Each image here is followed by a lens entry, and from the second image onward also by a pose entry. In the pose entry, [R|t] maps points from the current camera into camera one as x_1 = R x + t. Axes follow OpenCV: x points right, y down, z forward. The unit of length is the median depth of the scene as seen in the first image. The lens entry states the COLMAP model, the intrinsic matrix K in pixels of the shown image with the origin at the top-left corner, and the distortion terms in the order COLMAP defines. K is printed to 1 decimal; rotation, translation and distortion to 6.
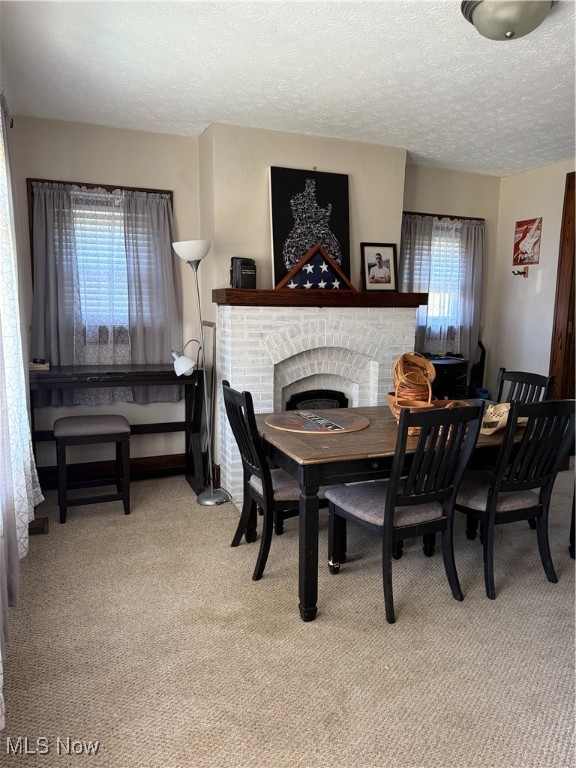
lens RADIAL K [[537.9, 0, 293.8], [0, 537.9, 383.2], [0, 0, 1]] dist [0.095292, -0.139022]
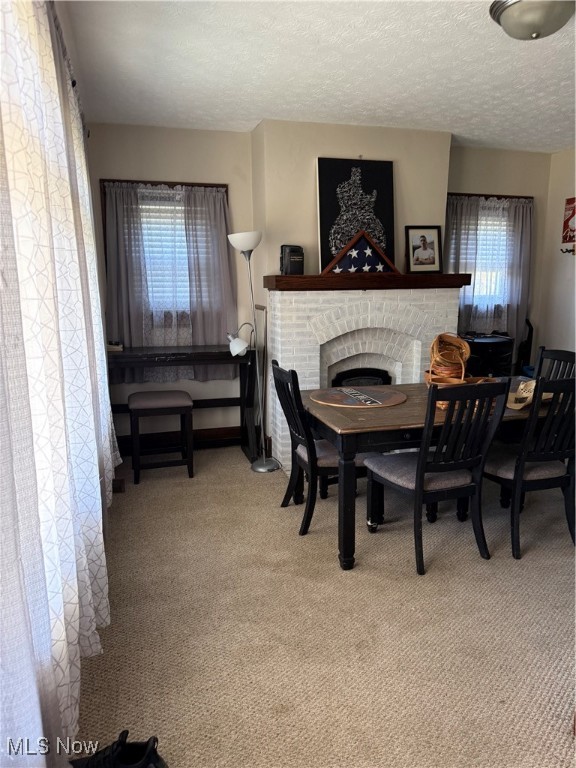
lens RADIAL K [[545.5, 0, 284.6], [0, 545.5, 385.5], [0, 0, 1]] dist [0.087990, -0.140559]
pose [[0.992893, 0.001754, -0.118998, 0.022415], [0.003534, 0.999016, 0.044207, -0.001537], [0.118959, -0.044313, 0.991910, -0.097953]]
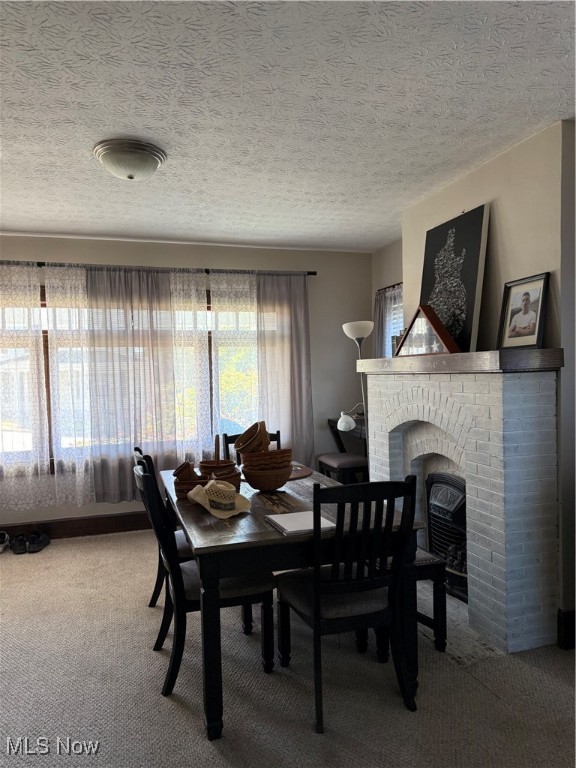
lens RADIAL K [[545.5, 0, 284.6], [0, 545.5, 385.5], [0, 0, 1]] dist [0.087990, -0.140559]
pose [[-0.089049, 0.015962, -0.995899, 0.991006], [-0.112658, 0.993294, 0.025994, -0.124876], [0.989636, 0.114510, -0.086654, 0.888218]]
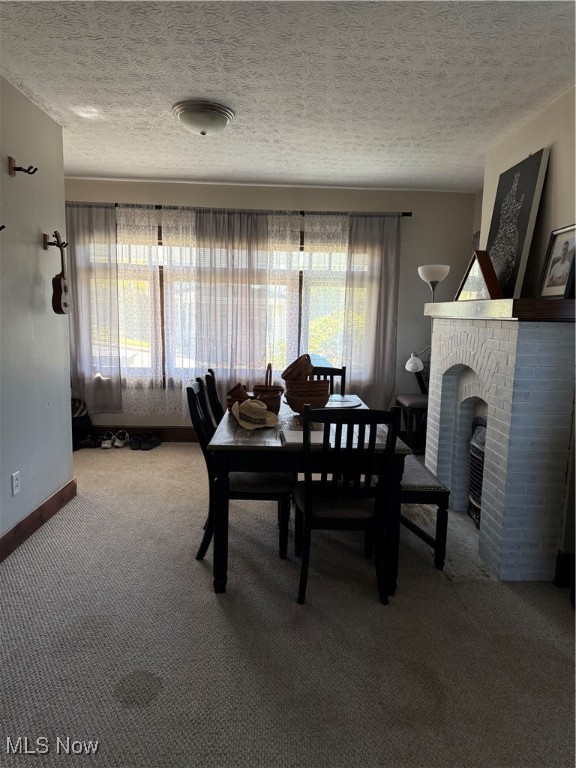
lens RADIAL K [[546.8, 0, 288.0], [0, 546.8, 384.0], [0, 0, 1]] dist [0.061062, -0.090350]
pose [[-0.351068, 0.103368, -0.930627, 1.059083], [-0.156995, 0.973320, 0.167335, -0.147531], [0.923095, 0.204849, -0.325473, 1.076731]]
